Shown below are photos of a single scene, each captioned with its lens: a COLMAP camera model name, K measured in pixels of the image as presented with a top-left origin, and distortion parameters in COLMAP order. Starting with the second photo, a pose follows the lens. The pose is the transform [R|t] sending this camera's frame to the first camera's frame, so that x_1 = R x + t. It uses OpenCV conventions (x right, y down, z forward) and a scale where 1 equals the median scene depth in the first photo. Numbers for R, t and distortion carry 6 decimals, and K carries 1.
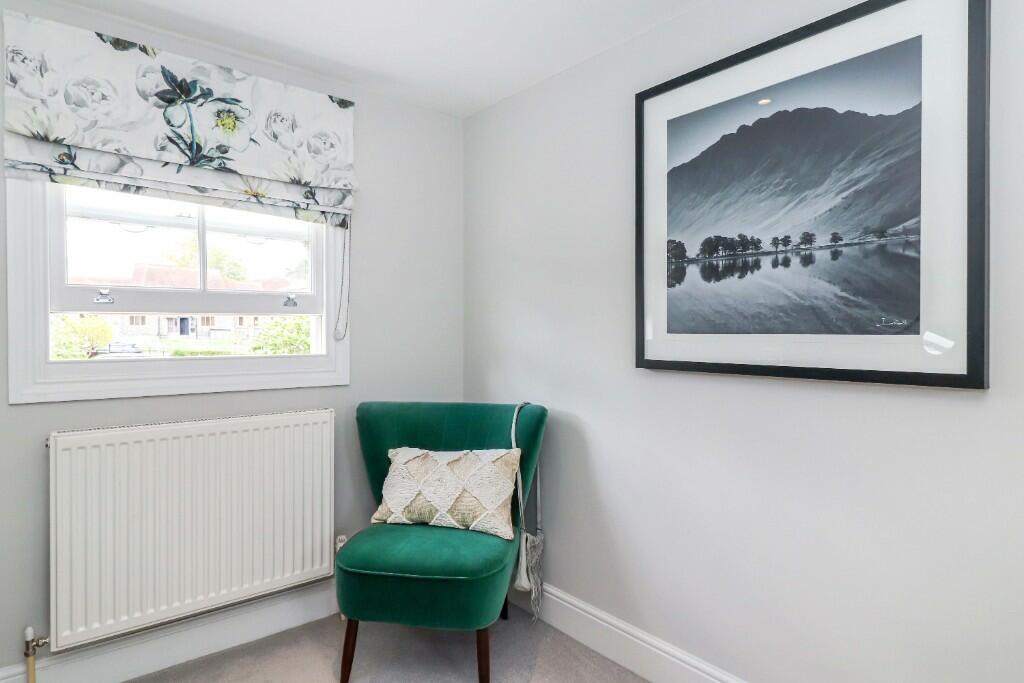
lens RADIAL K [[580.3, 0, 507.8], [0, 580.3, 339.4], [0, 0, 1]] dist [0.020433, 0.000411]
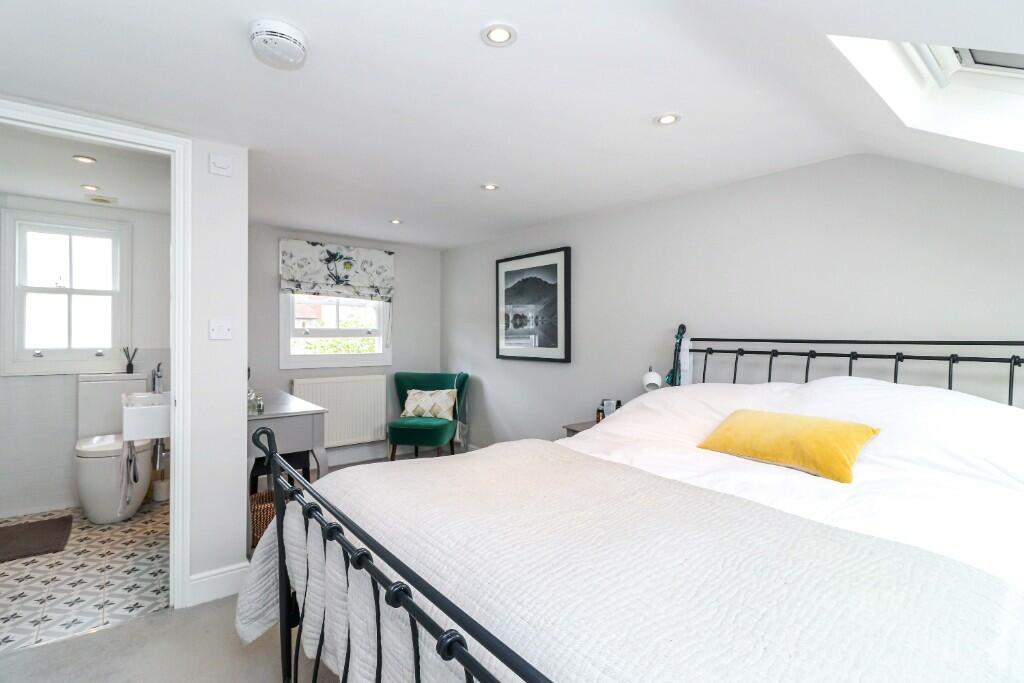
lens RADIAL K [[469.6, 0, 516.7], [0, 469.6, 340.6], [0, 0, 1]] dist [-0.015097, -0.000746]
pose [[0.999860, 0.004384, 0.016119, 0.267101], [-0.004285, 0.999972, -0.006165, -0.020491], [-0.016146, 0.006096, 0.999851, -1.180479]]
